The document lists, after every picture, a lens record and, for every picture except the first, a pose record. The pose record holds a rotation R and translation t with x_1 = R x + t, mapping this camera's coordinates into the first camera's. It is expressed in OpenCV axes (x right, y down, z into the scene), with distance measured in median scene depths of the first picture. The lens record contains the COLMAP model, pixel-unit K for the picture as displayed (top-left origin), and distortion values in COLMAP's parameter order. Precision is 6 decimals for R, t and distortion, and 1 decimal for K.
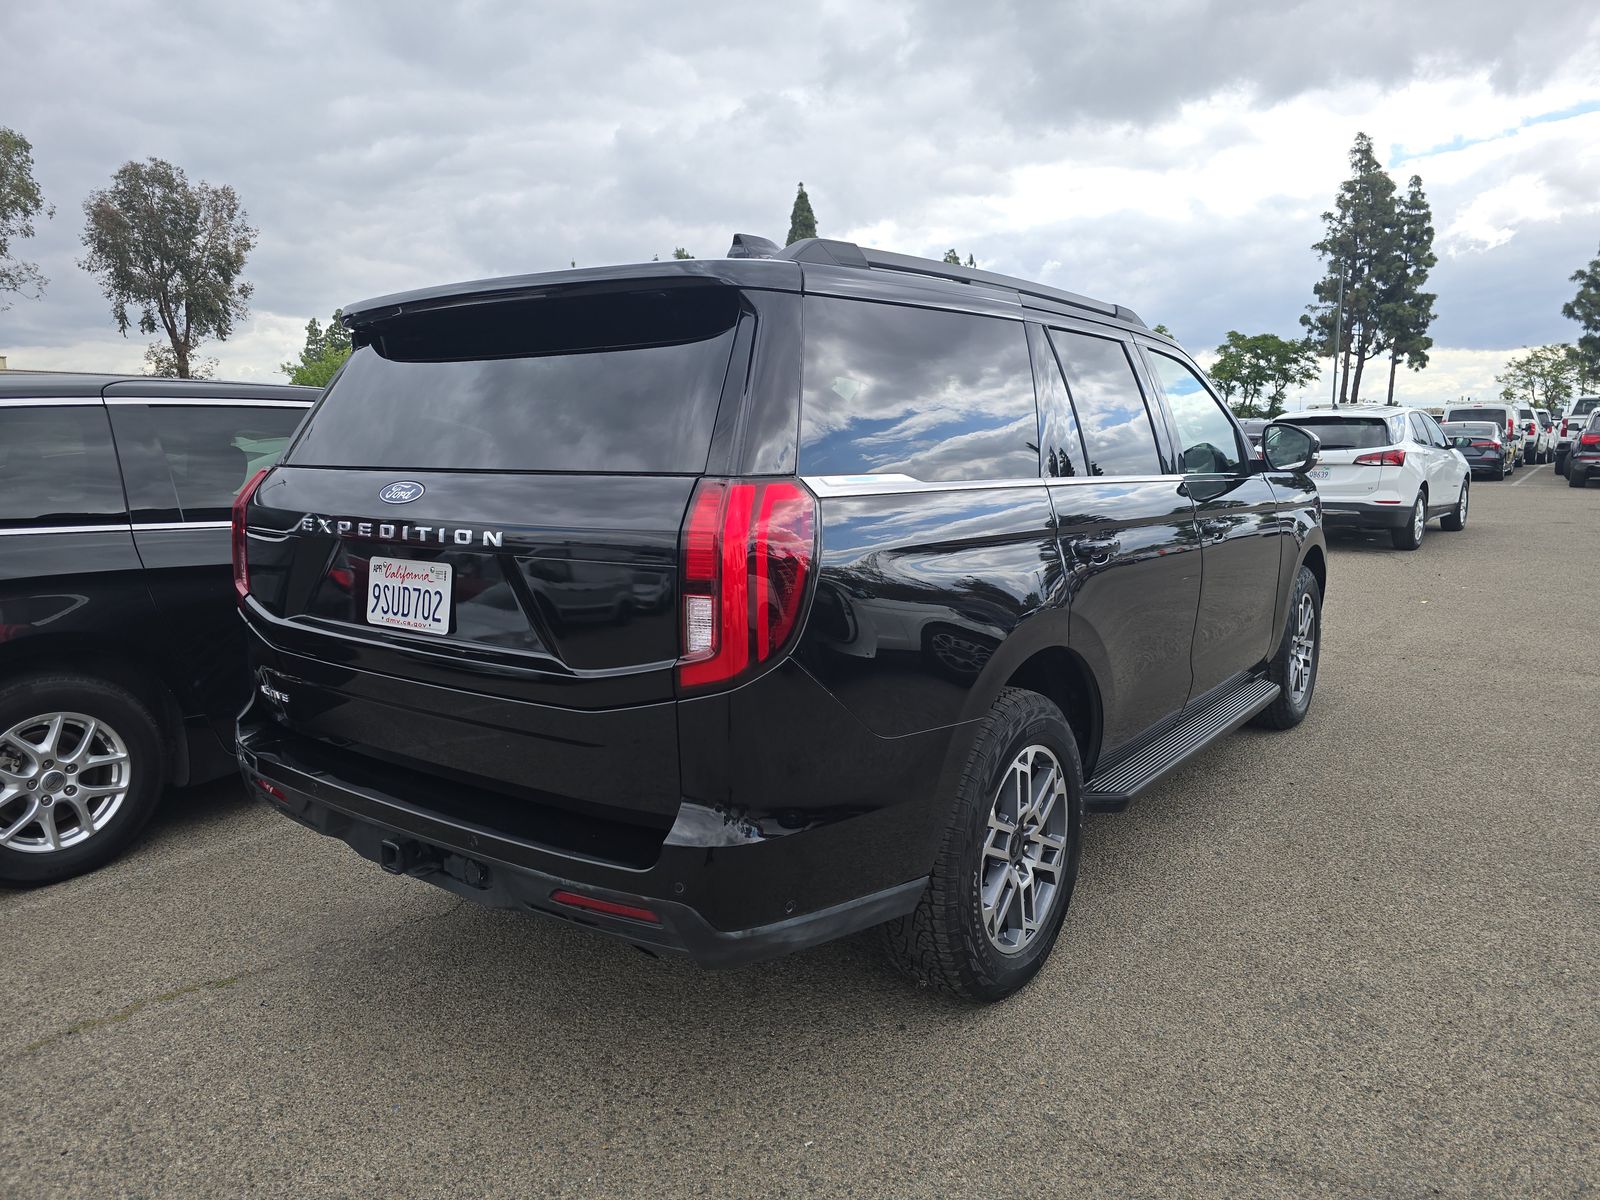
lens RADIAL K [[1071.8, 0, 800.0], [0, 1071.8, 600.0], [0, 0, 1]] dist [0.040962, -0.029977]
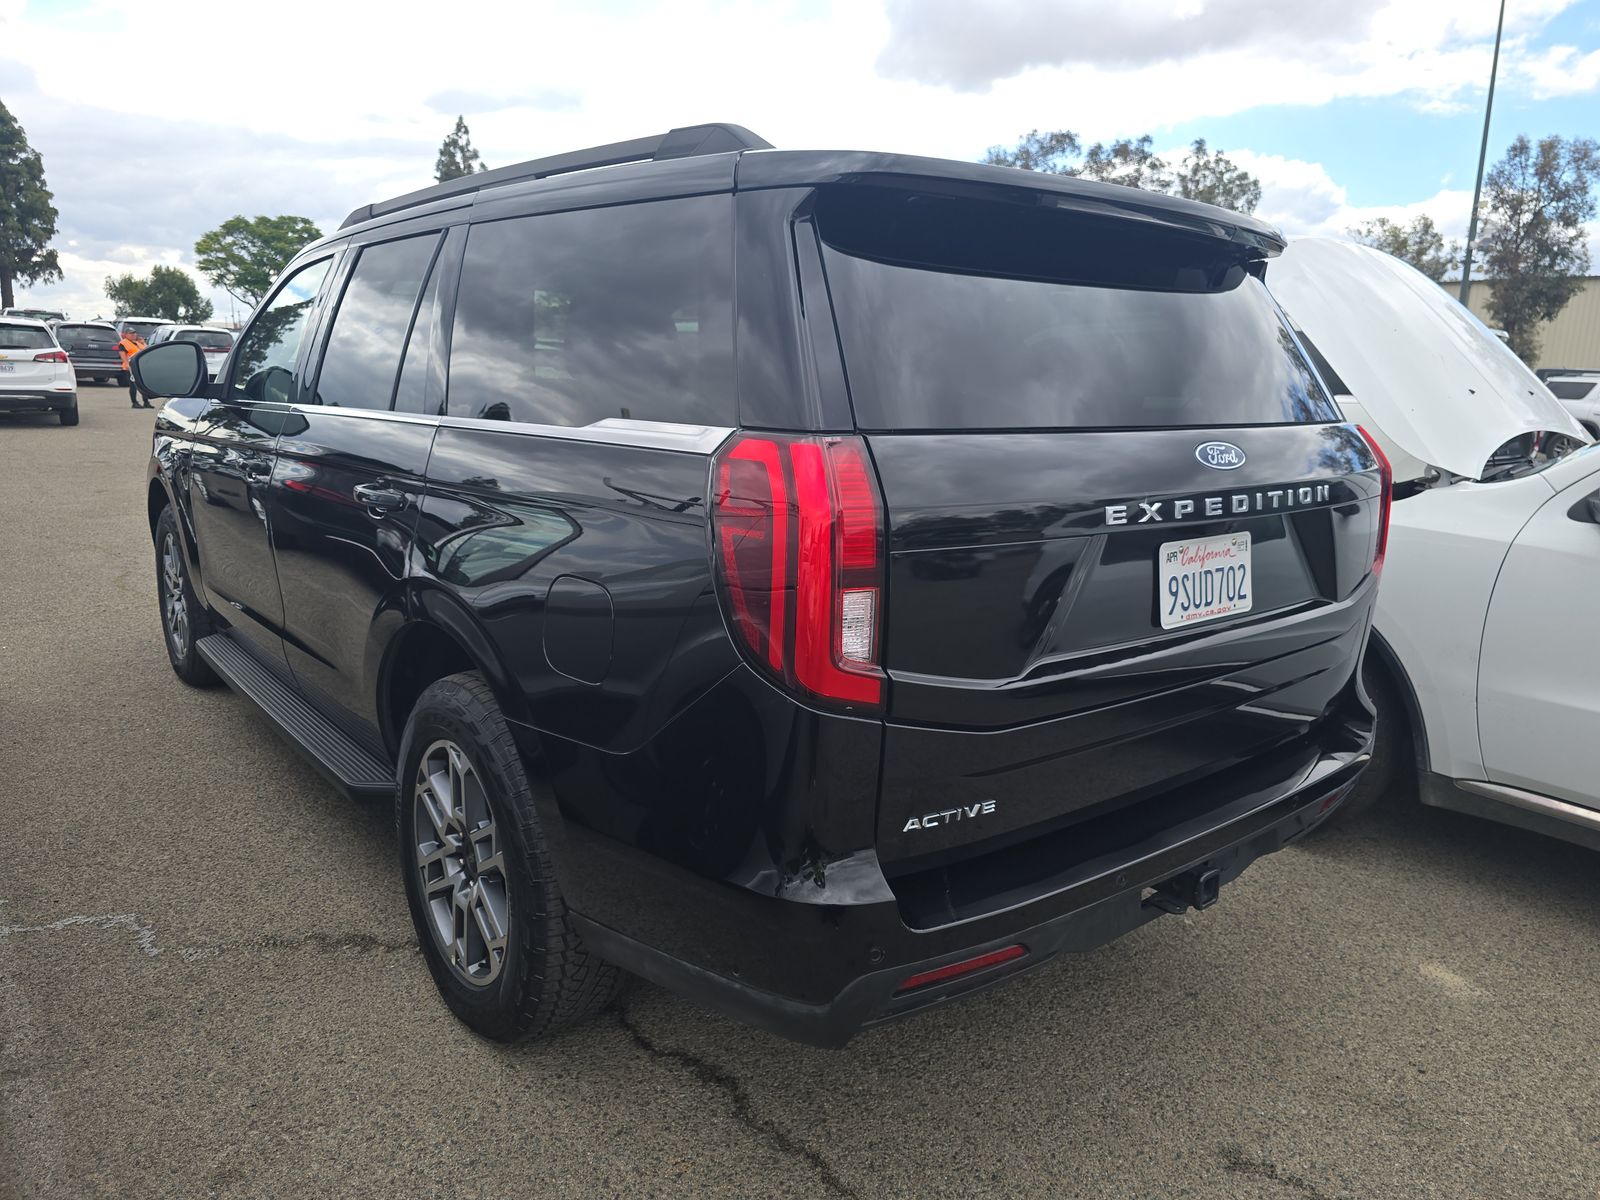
lens RADIAL K [[1077.5, 0, 796.7], [0, 1077.5, 607.6], [0, 0, 1]] dist [0.136731, -0.158989]
pose [[0.236777, -0.191051, 0.952594, -1.230788], [0.111992, 0.979307, 0.168572, -0.159045], [-0.965088, 0.066769, 0.253274, 1.077963]]
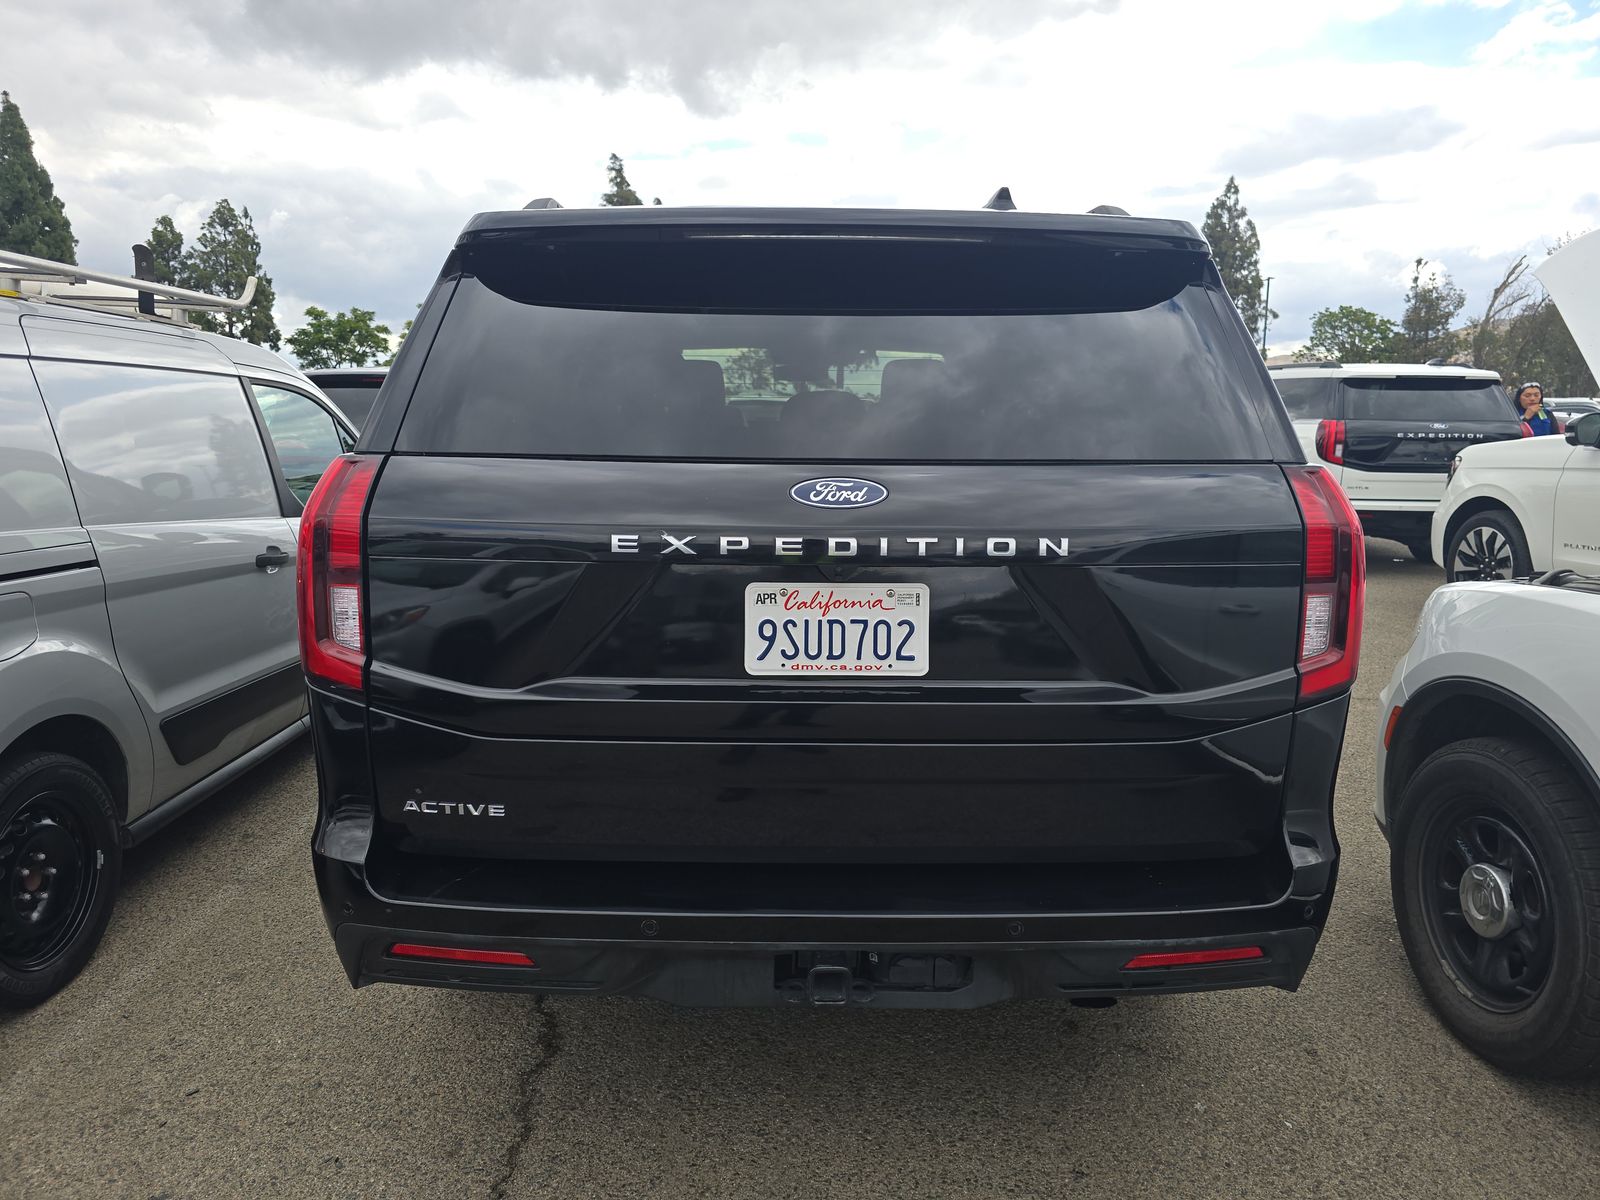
lens RADIAL K [[1077.5, 0, 796.7], [0, 1077.5, 607.6], [0, 0, 1]] dist [0.136731, -0.158989]
pose [[0.791884, -0.088378, 0.604242, -0.824873], [0.072022, 0.996083, 0.051302, -0.059783], [-0.606409, 0.002893, 0.795147, 0.416254]]
